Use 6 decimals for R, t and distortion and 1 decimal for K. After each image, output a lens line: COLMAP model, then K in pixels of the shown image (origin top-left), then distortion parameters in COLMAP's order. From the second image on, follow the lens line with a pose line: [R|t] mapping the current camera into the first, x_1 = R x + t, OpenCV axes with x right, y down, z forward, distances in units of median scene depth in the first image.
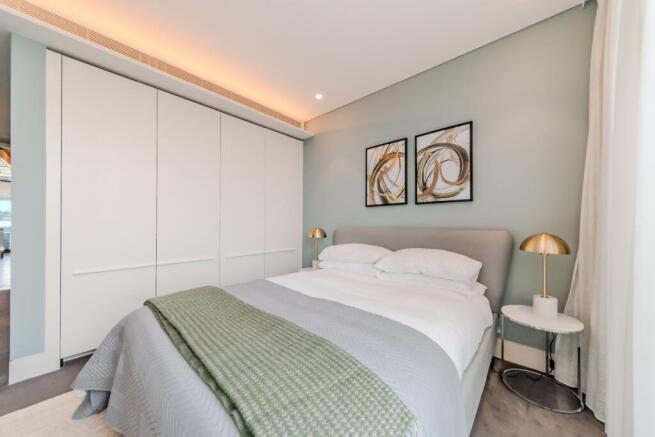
lens RADIAL K [[229.4, 0, 324.5], [0, 229.4, 221.6], [0, 0, 1]] dist [0.001621, -0.000272]
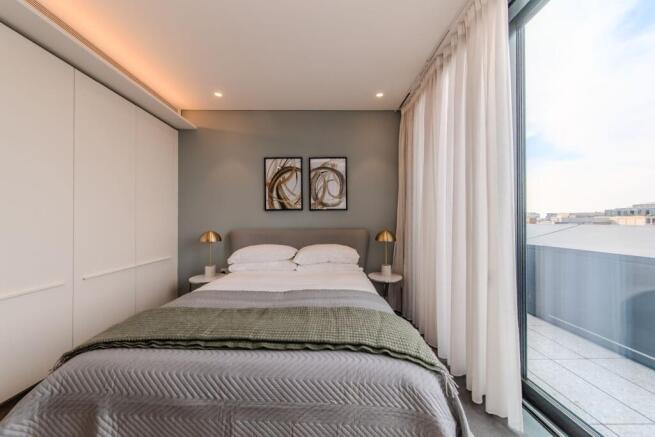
lens RADIAL K [[229.4, 0, 325.0], [0, 229.4, 218.7], [0, 0, 1]] dist [0.001621, -0.000272]
pose [[0.737726, 0.002462, 0.675096, -0.392404], [0.005118, 0.999944, -0.009239, -0.016519], [-0.675081, 0.010271, 0.737672, -0.003750]]
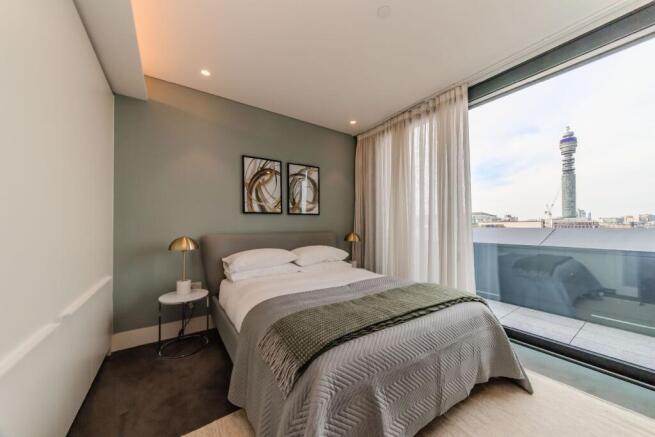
lens RADIAL K [[229.4, 0, 326.3], [0, 229.4, 222.4], [0, 0, 1]] dist [0.001621, -0.000272]
pose [[0.233371, 0.012471, 0.972308, -0.802827], [0.002640, 0.999906, -0.013458, -0.010677], [-0.972384, 0.005707, 0.233316, 0.465094]]
